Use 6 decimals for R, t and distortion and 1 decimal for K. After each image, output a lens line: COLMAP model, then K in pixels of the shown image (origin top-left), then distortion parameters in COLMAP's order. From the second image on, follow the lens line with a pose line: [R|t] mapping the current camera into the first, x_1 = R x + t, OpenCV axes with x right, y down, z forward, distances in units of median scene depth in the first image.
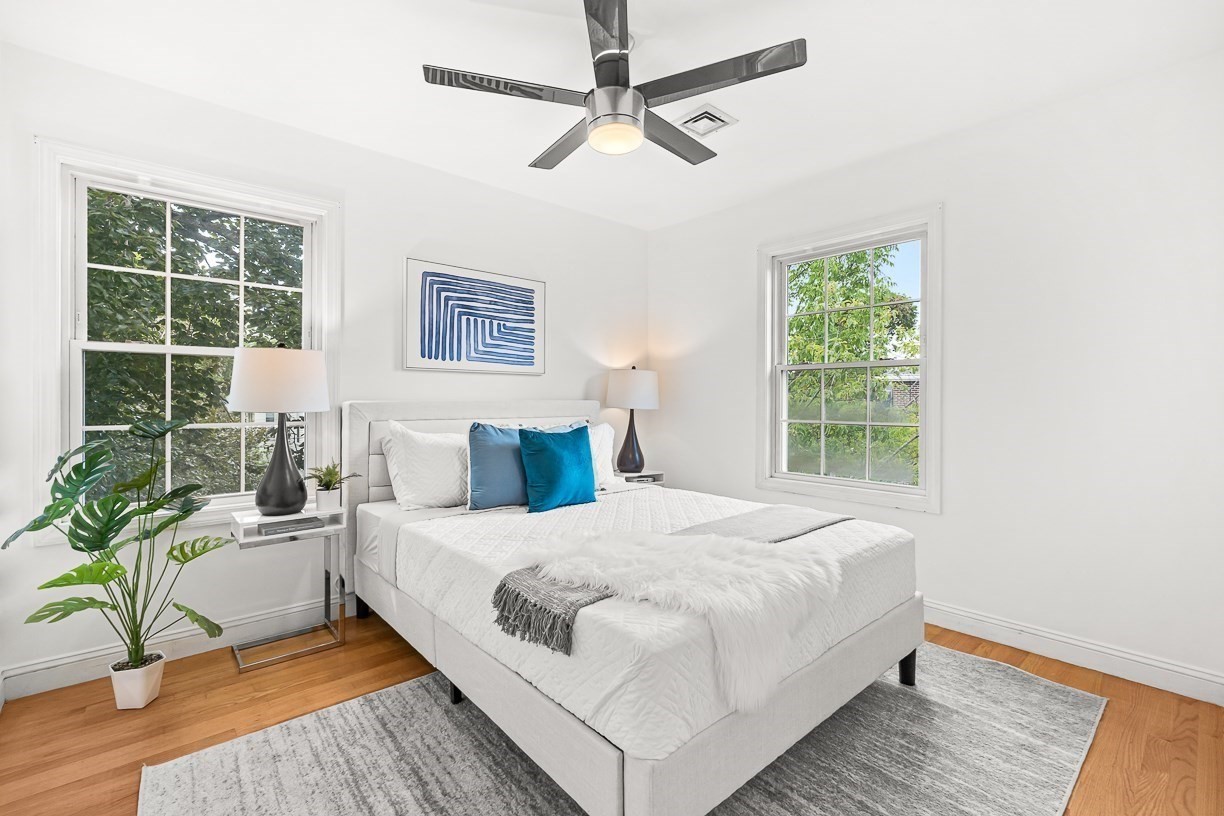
lens RADIAL K [[543.5, 0, 613.9], [0, 543.5, 401.2], [0, 0, 1]] dist [-0.002405, 0.000095]
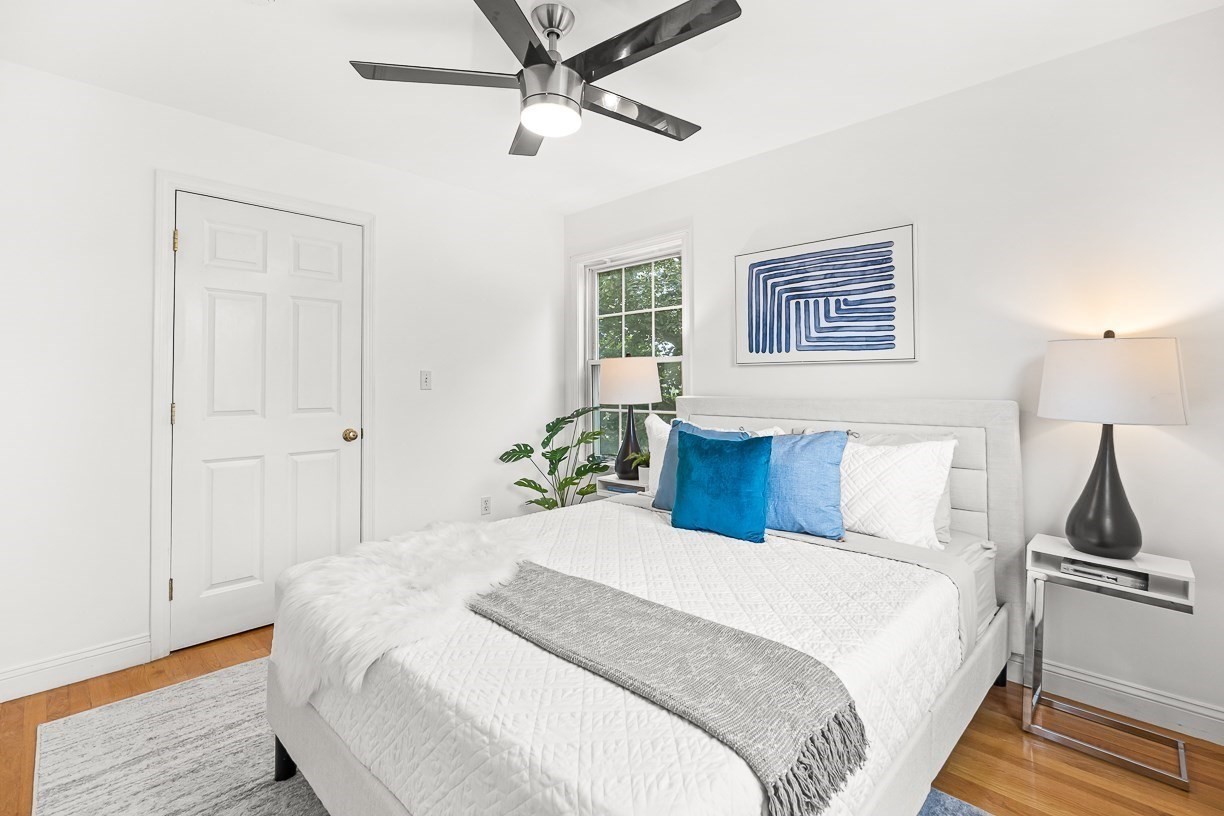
lens RADIAL K [[549.5, 0, 610.9], [0, 549.5, 388.5], [0, 0, 1]] dist [-0.000391, 0.000115]
pose [[0.072739, 0.002774, -0.997347, 0.583471], [-0.006066, 0.999979, 0.002339, -0.015033], [0.997333, 0.005879, 0.072754, 0.641354]]
